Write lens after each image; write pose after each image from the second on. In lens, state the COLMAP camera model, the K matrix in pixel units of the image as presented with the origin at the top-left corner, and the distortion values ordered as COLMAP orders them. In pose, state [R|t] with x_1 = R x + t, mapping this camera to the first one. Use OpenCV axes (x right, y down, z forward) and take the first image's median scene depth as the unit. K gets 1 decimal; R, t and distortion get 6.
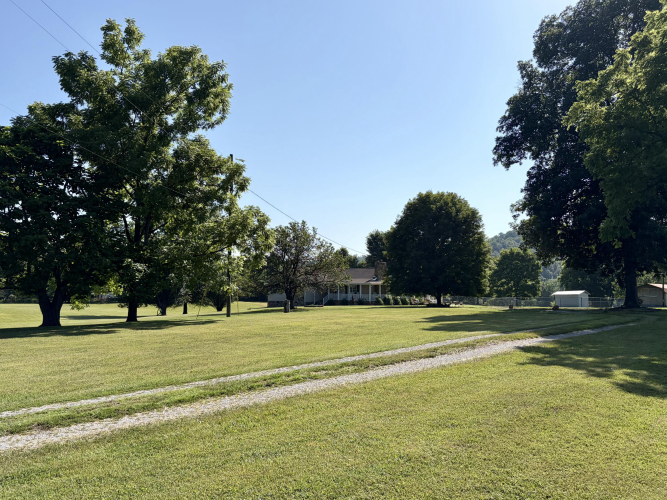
lens RADIAL K [[545.9, 0, 333.5], [0, 545.9, 250.0], [0, 0, 1]] dist [0.013501, -0.007976]
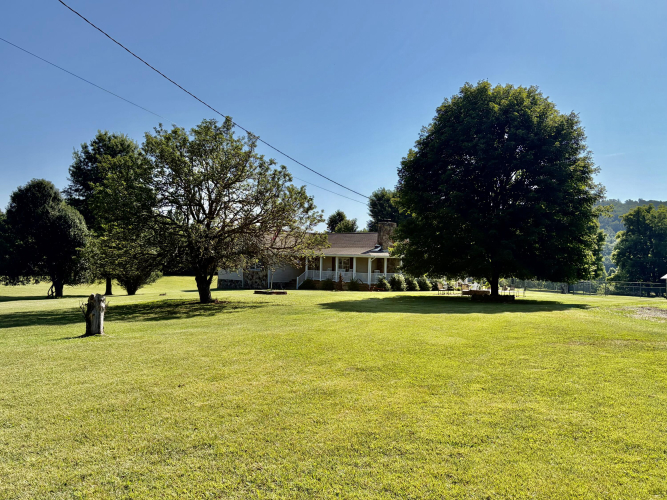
lens RADIAL K [[545.9, 0, 333.5], [0, 545.9, 250.0], [0, 0, 1]] dist [0.013501, -0.007976]
pose [[0.999755, 0.020353, -0.008646, 0.039988], [-0.019926, 0.998699, 0.046935, 0.034793], [0.009590, -0.046751, 0.998861, 0.490773]]
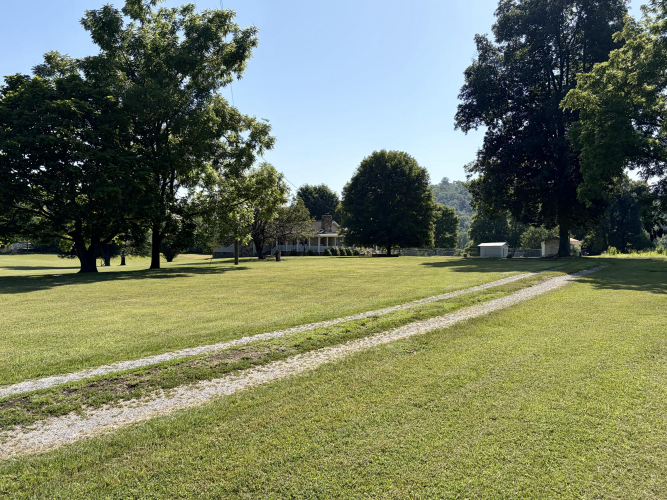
lens RADIAL K [[545.9, 0, 333.5], [0, 545.9, 250.0], [0, 0, 1]] dist [0.013501, -0.007976]
pose [[0.983811, 0.000977, 0.179209, -0.121234], [-0.016509, 0.996227, 0.085198, -0.001358], [-0.178450, -0.086778, 0.980115, -0.057502]]
